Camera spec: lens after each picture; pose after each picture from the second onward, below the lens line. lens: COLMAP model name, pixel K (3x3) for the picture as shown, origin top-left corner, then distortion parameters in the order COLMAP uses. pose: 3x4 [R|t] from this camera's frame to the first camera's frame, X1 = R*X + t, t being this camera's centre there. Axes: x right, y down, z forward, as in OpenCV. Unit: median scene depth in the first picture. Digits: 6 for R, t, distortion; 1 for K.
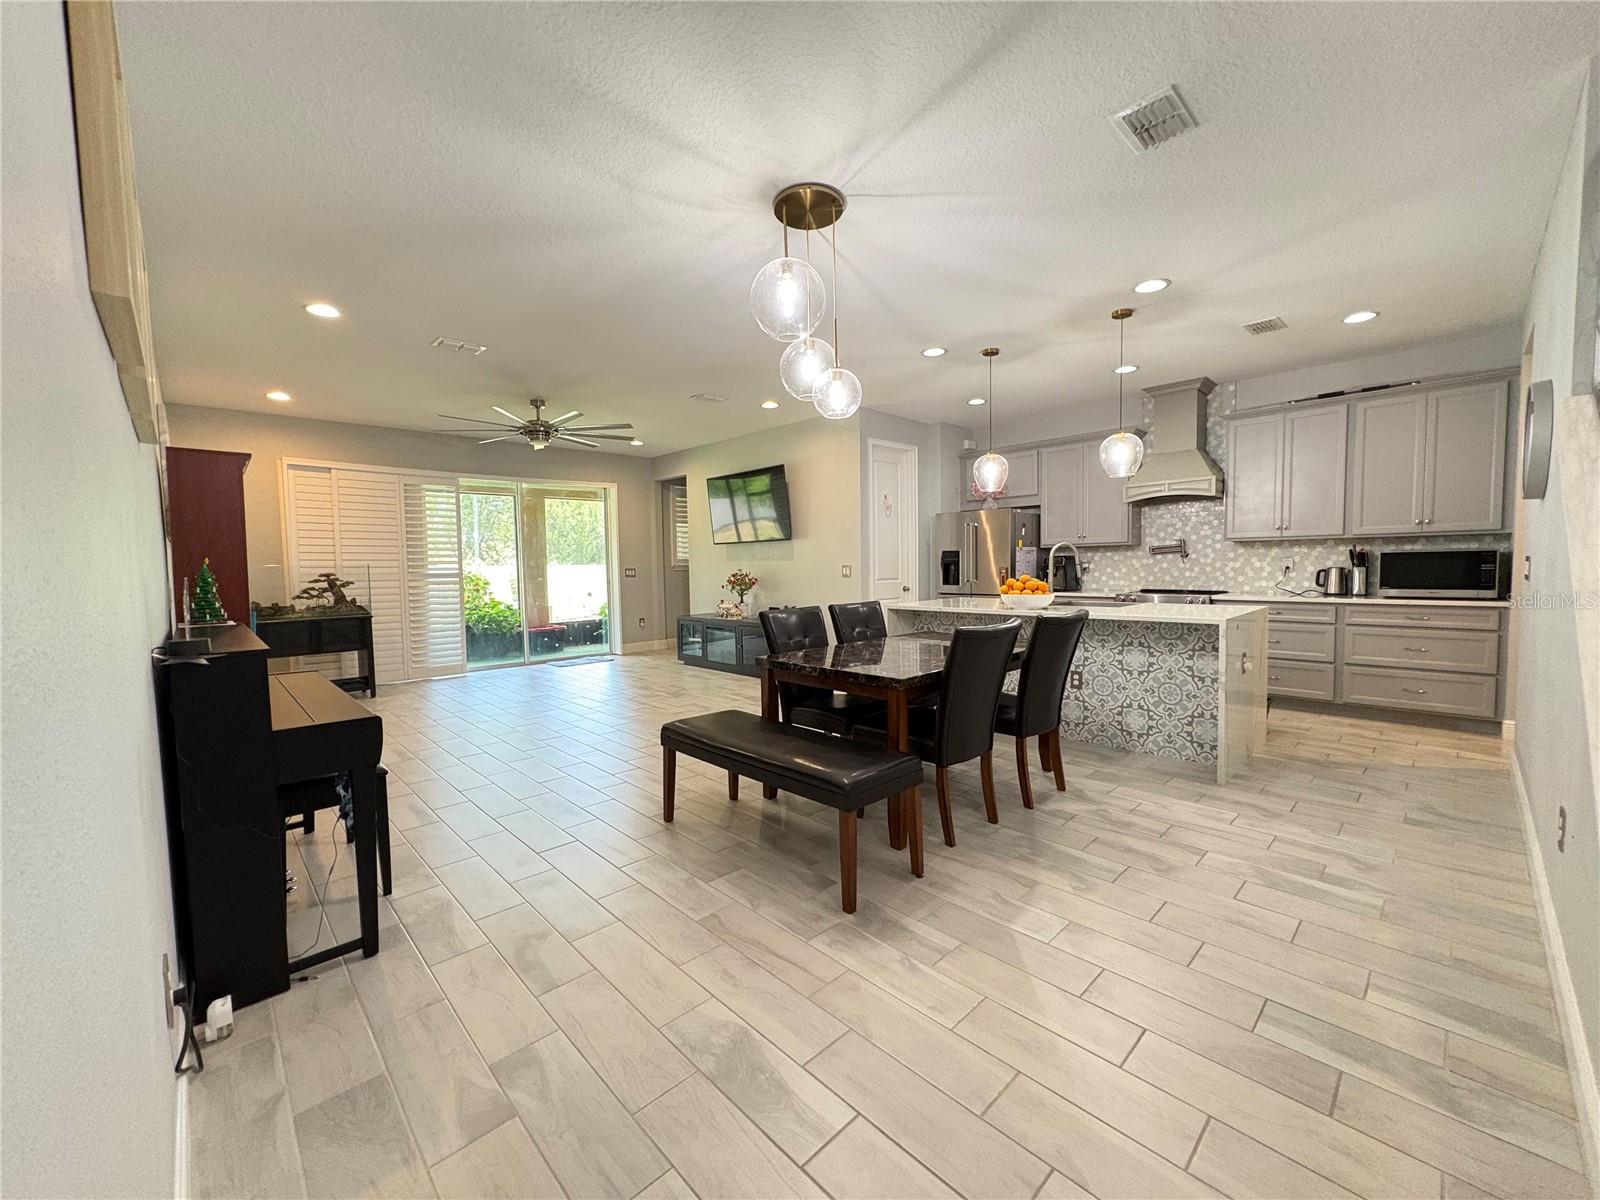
lens RADIAL K [[636.6, 0, 800.0], [0, 636.6, 600.0], [0, 0, 1]] dist [0.002677, -0.000357]
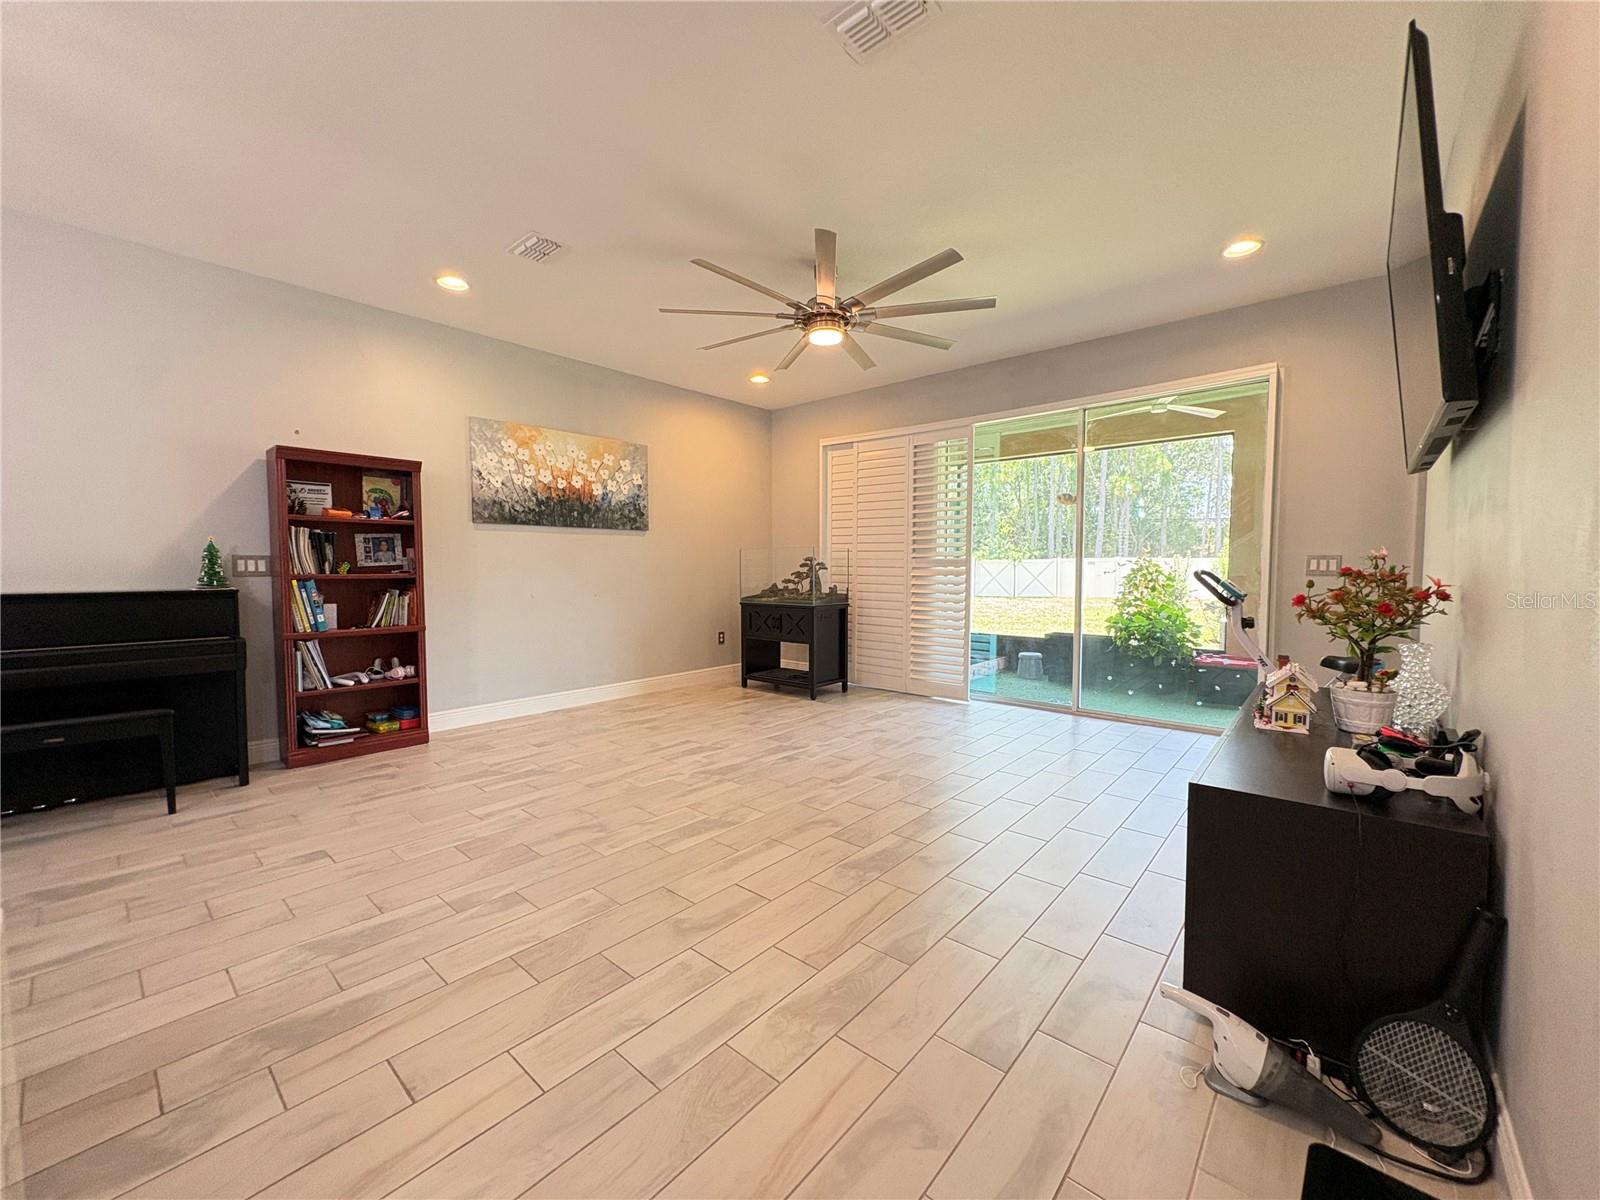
lens RADIAL K [[636.6, 0, 800.0], [0, 636.6, 600.0], [0, 0, 1]] dist [0.002677, -0.000357]
pose [[0.089872, 0.071496, -0.993384, 0.199927], [-0.060177, 0.995988, 0.066239, -0.042775], [0.994134, 0.053825, 0.093814, 0.954490]]
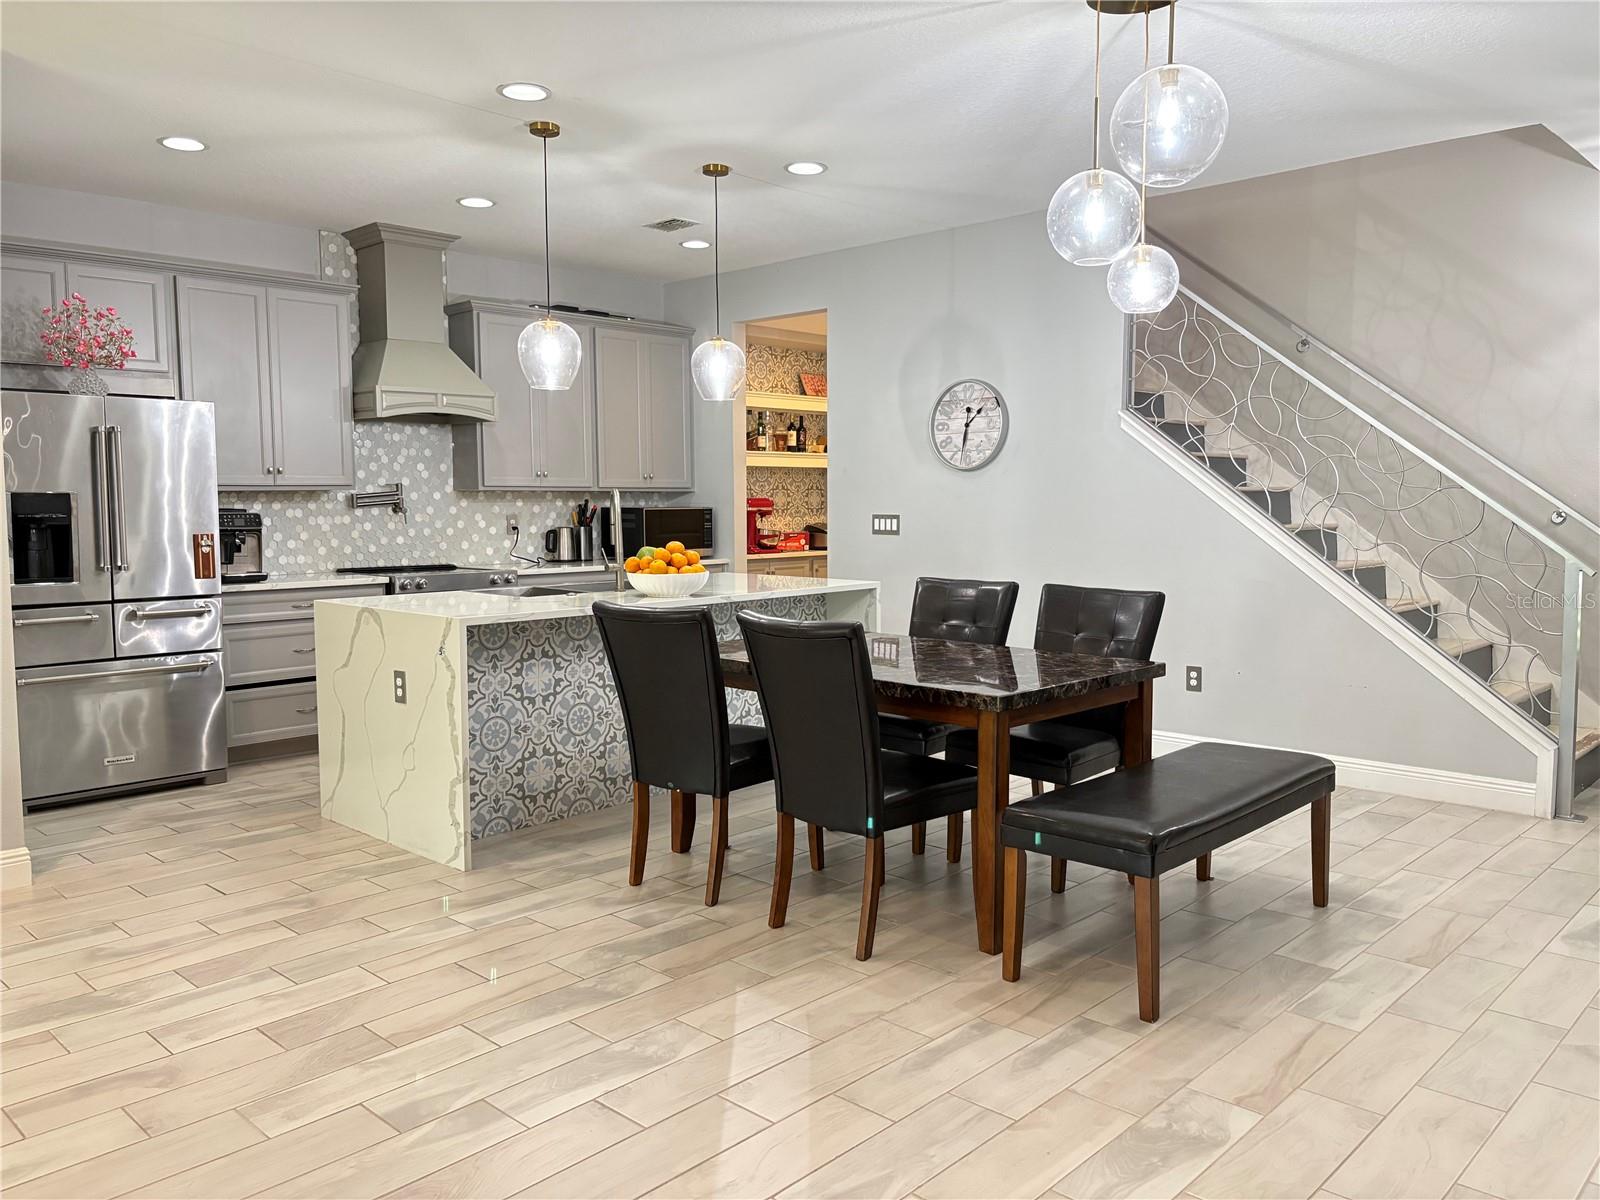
lens RADIAL K [[1213.5, 0, 801.9], [0, 1213.5, 595.1], [0, 0, 1]] dist [0.058982, -0.074442]
pose [[-0.044581, -0.062275, 0.997063, -0.618002], [0.064369, 0.995802, 0.065074, -0.041354], [-0.996930, 0.067081, -0.040385, 0.690694]]
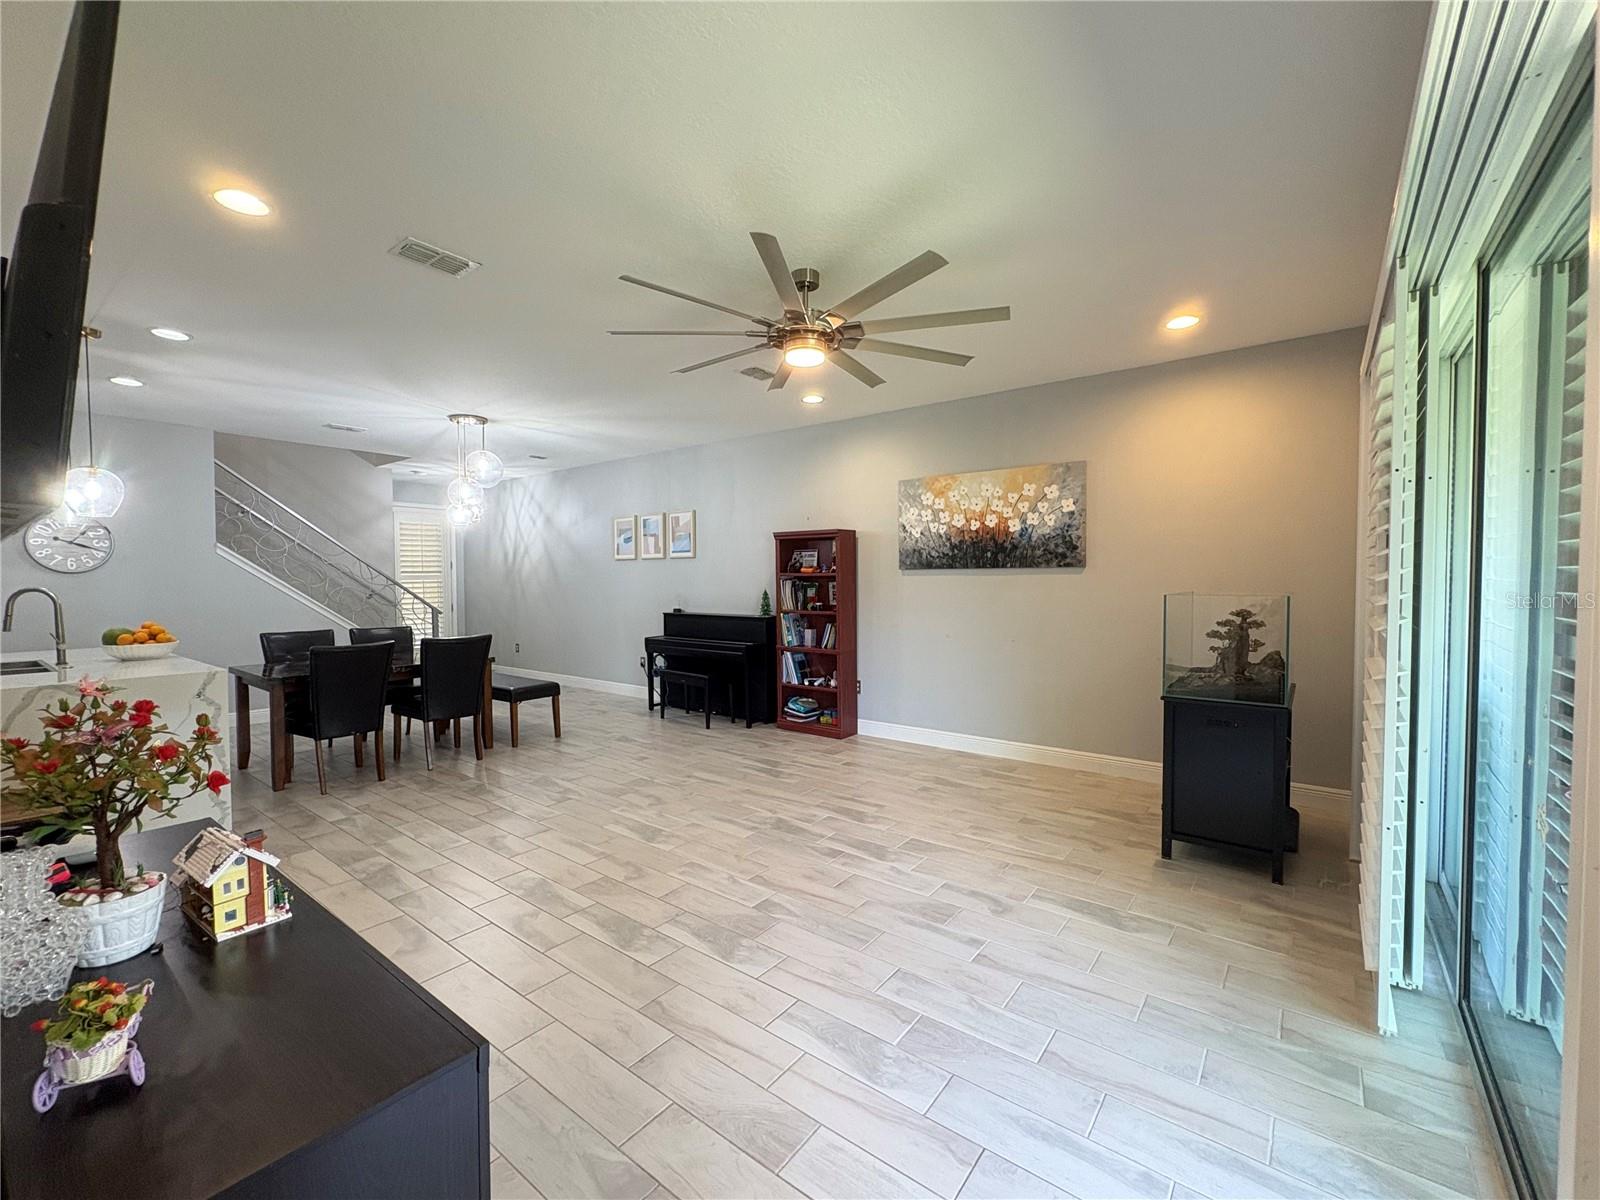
lens RADIAL K [[671.3, 0, 796.5], [0, 671.3, 600.0], [0, 0, 1]] dist [0.001315, 0.000227]
pose [[-0.989395, 0.027305, -0.142662, -0.329716], [0.013864, 0.995440, 0.094372, -0.111660], [0.144588, 0.091394, -0.985262, 1.564449]]
